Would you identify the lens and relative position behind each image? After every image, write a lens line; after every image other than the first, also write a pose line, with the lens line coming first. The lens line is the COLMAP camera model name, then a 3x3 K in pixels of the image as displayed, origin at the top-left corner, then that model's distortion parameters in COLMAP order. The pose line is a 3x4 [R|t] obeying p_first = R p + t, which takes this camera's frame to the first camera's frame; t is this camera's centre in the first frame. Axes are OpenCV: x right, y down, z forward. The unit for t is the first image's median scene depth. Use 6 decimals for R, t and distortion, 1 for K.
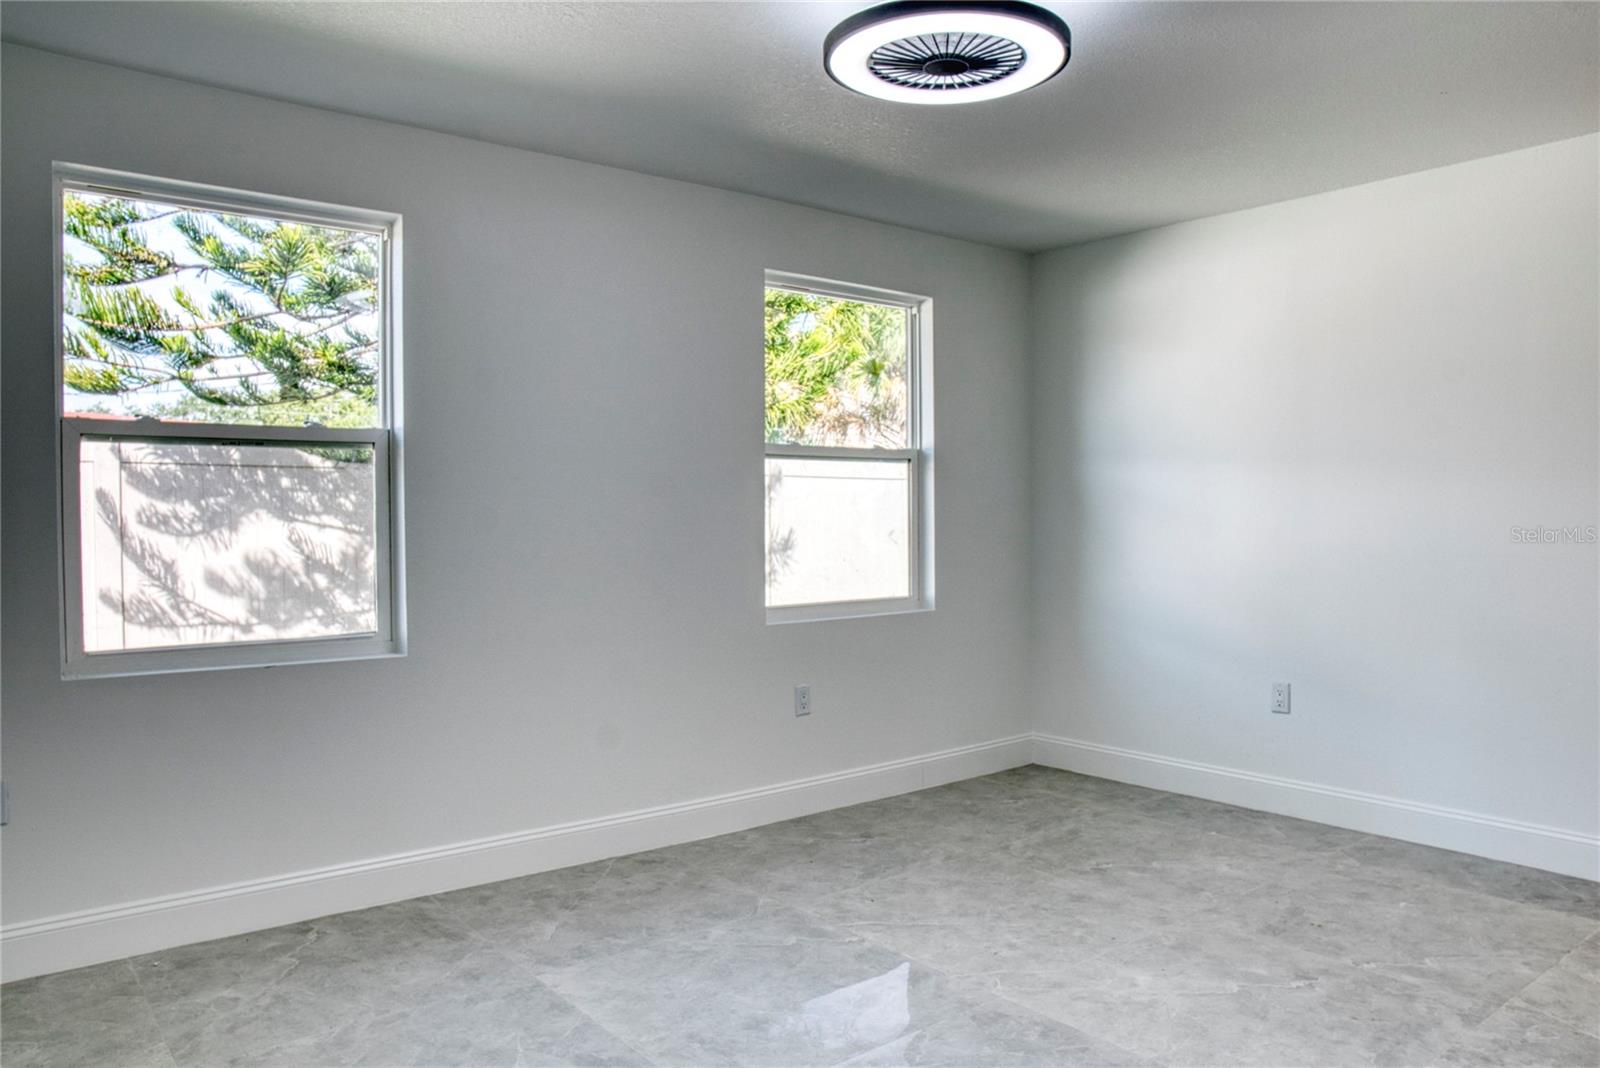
lens RADIAL K [[1125.2, 0, 791.4], [0, 1125.2, 538.4], [0, 0, 1]] dist [-0.114371, 0.078923]
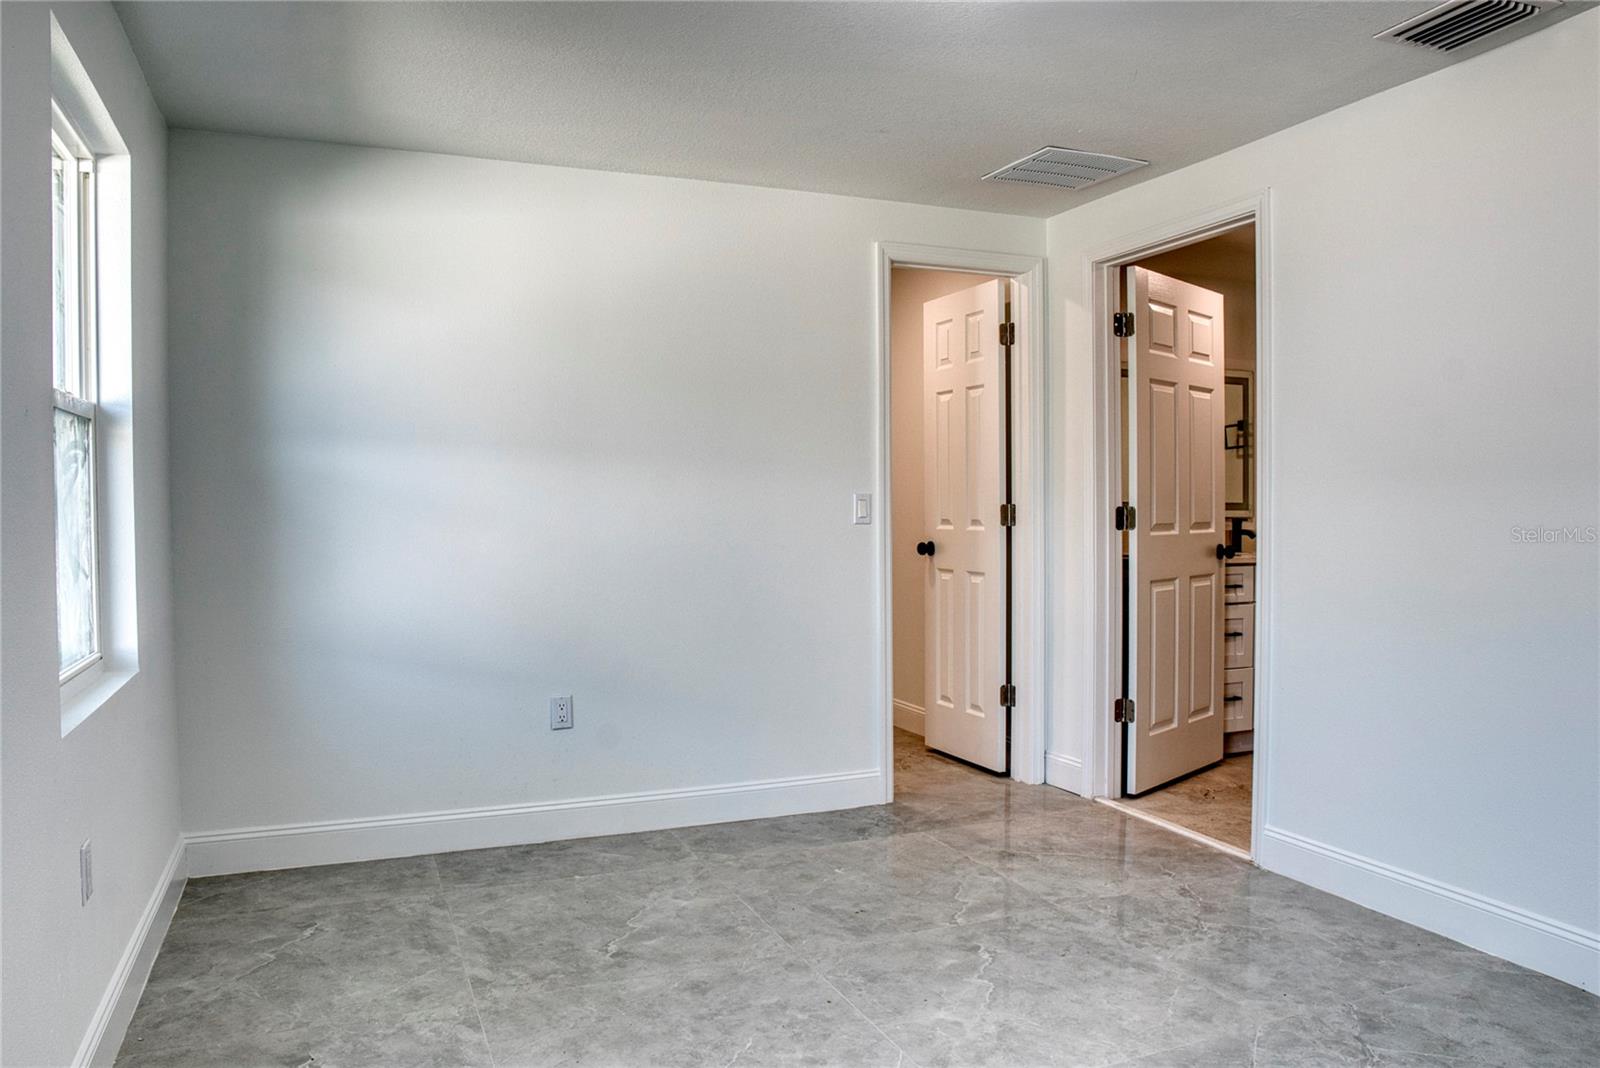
lens RADIAL K [[1125.2, 0, 791.4], [0, 1125.2, 538.4], [0, 0, 1]] dist [-0.114371, 0.078923]
pose [[0.277359, -0.024986, 0.960442, -0.456134], [0.025125, 0.999509, 0.018747, -0.013350], [-0.960438, 0.018932, 0.277850, 0.664652]]
